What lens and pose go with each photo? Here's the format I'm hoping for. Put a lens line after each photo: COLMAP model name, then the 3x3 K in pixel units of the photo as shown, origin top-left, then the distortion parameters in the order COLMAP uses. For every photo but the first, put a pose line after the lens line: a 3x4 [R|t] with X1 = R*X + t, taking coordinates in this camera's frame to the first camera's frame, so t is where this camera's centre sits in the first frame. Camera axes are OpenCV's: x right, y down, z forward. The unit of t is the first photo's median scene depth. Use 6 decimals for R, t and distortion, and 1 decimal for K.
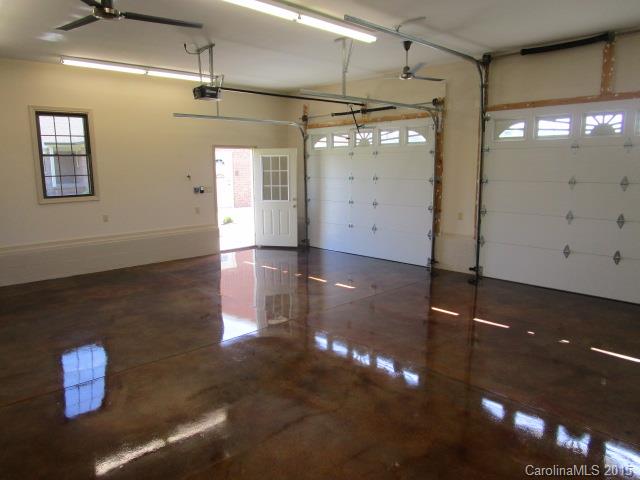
lens RADIAL K [[453.0, 0, 315.9], [0, 453.0, 239.7], [0, 0, 1]] dist [-0.038435, 0.002227]
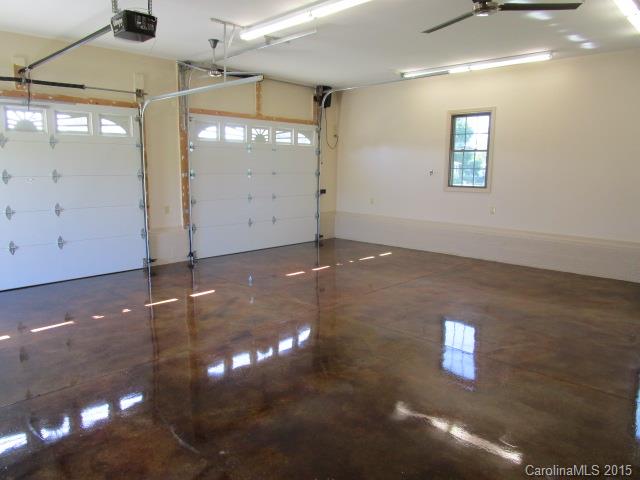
lens RADIAL K [[453.0, 0, 315.6], [0, 453.0, 239.3], [0, 0, 1]] dist [-0.038435, 0.002227]
pose [[-0.044827, -0.155346, 0.986843, -0.723800], [0.148124, 0.975883, 0.160349, -0.100764], [-0.987952, 0.153363, -0.020735, 0.692474]]
